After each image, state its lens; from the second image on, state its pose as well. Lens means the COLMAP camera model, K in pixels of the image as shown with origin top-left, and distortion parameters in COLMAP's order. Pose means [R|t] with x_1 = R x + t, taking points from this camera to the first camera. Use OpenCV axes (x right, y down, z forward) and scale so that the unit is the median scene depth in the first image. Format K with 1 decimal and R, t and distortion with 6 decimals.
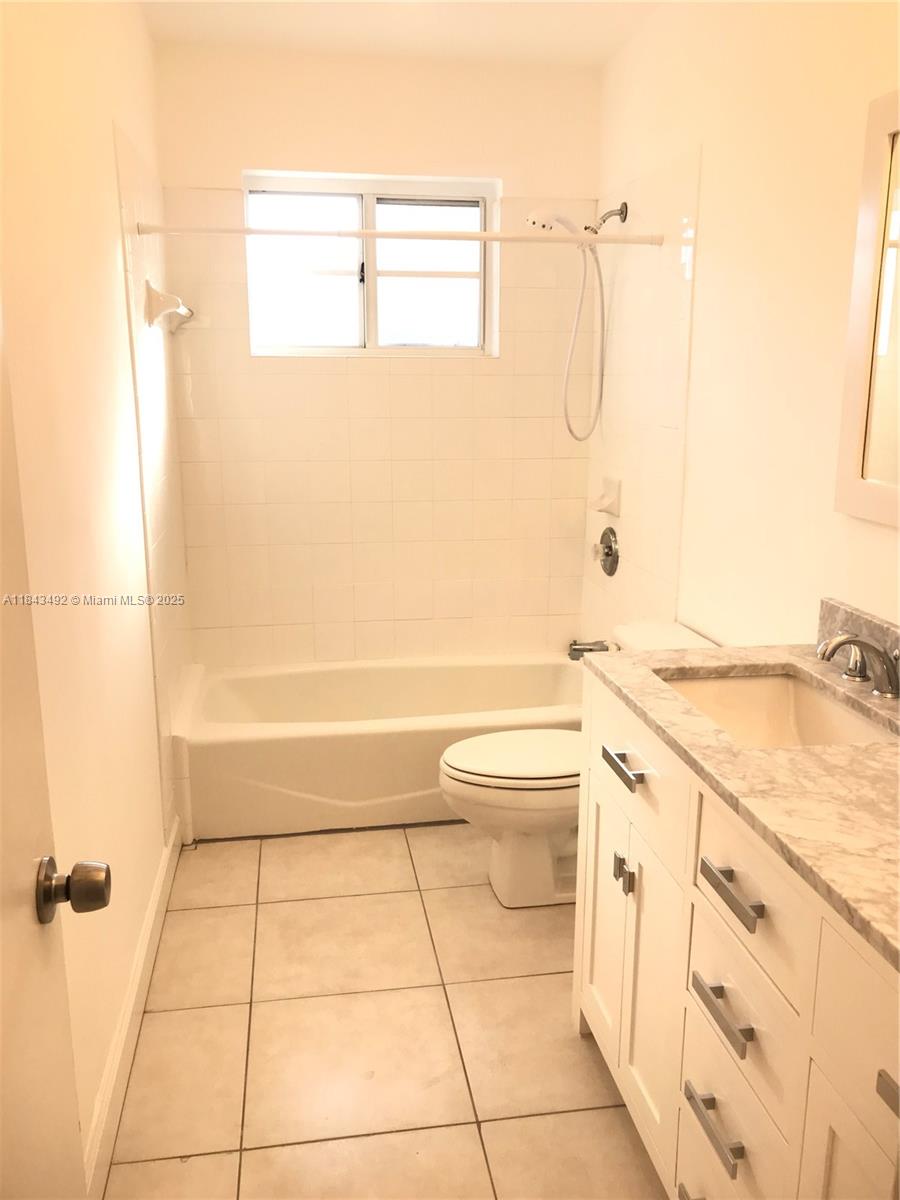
lens RADIAL K [[997.1, 0, 469.4], [0, 997.1, 593.6], [0, 0, 1]] dist [0.014522, -0.002954]
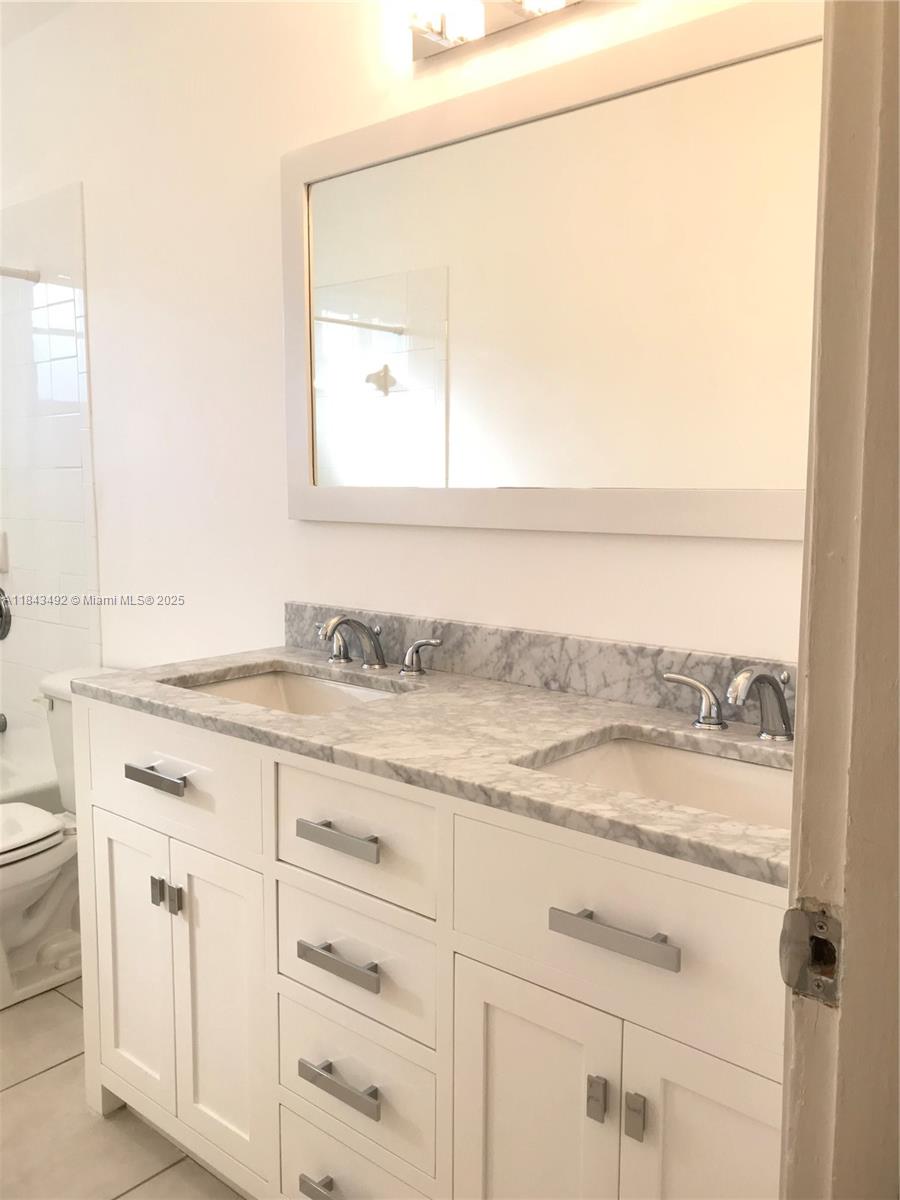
lens RADIAL K [[984.2, 0, 465.5], [0, 984.2, 586.0], [0, 0, 1]] dist [0.028562, -0.009823]
pose [[0.770509, -0.079536, 0.632448, -0.181617], [0.144938, 0.988056, -0.052321, 0.078506], [-0.620732, 0.131980, 0.772834, 0.067333]]
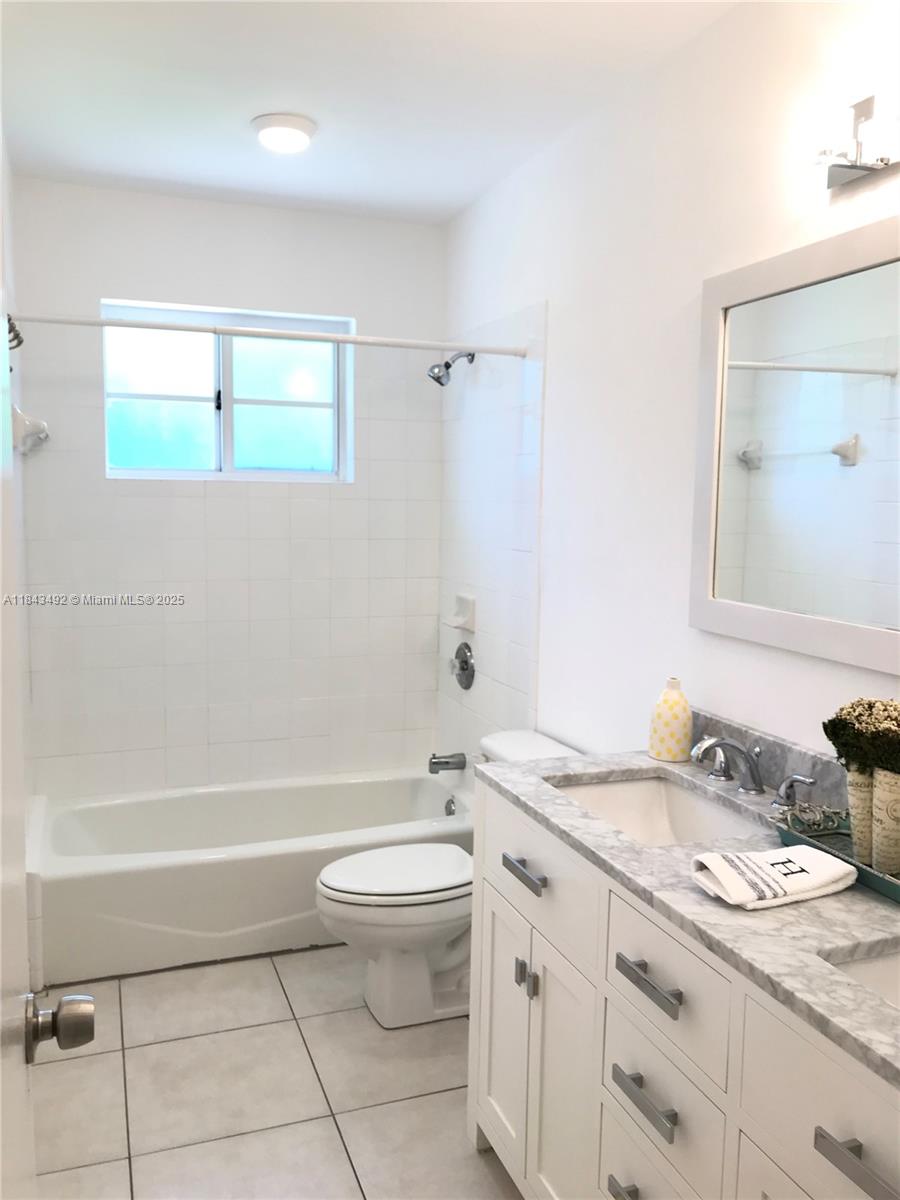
lens RADIAL K [[997.1, 0, 469.4], [0, 997.1, 593.6], [0, 0, 1]] dist [0.014522, -0.002954]
pose [[0.981946, -0.008952, 0.188948, -0.091794], [0.030432, 0.993344, -0.111092, -0.003315], [-0.186696, 0.114837, 0.975683, -0.047913]]
